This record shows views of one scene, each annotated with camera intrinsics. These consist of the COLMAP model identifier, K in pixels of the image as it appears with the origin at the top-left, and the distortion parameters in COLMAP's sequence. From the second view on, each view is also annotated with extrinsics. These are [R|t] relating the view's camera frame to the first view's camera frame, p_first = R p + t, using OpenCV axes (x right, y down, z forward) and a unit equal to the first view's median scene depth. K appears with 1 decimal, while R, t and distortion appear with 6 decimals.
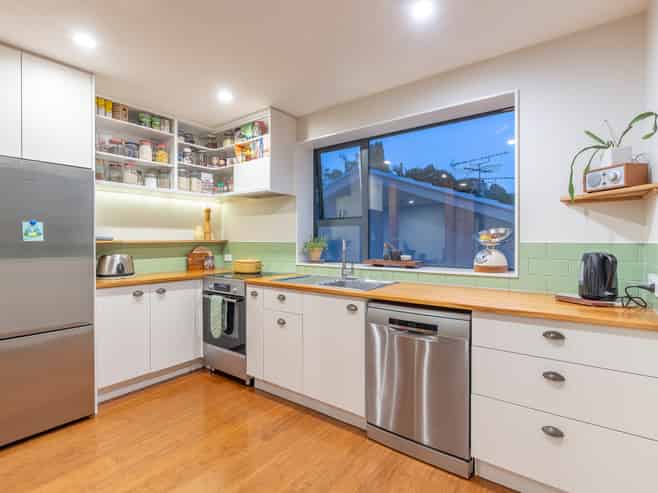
lens RADIAL K [[341.6, 0, 330.5], [0, 341.6, 241.4], [0, 0, 1]] dist [-0.000139, -0.002382]
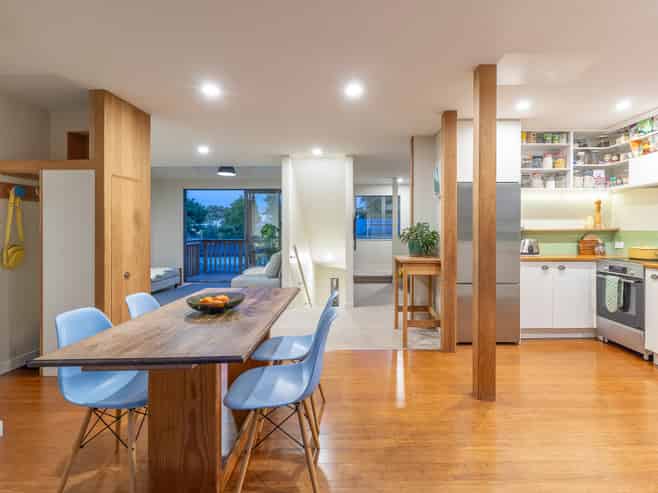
lens RADIAL K [[341.6, 0, 356.1], [0, 341.6, 232.2], [0, 0, 1]] dist [-0.000139, -0.002382]
pose [[0.617435, 0.006922, -0.786592, 0.042726], [-0.003069, 0.999975, 0.006391, 0.003836], [0.786616, -0.001532, 0.617440, -0.403490]]
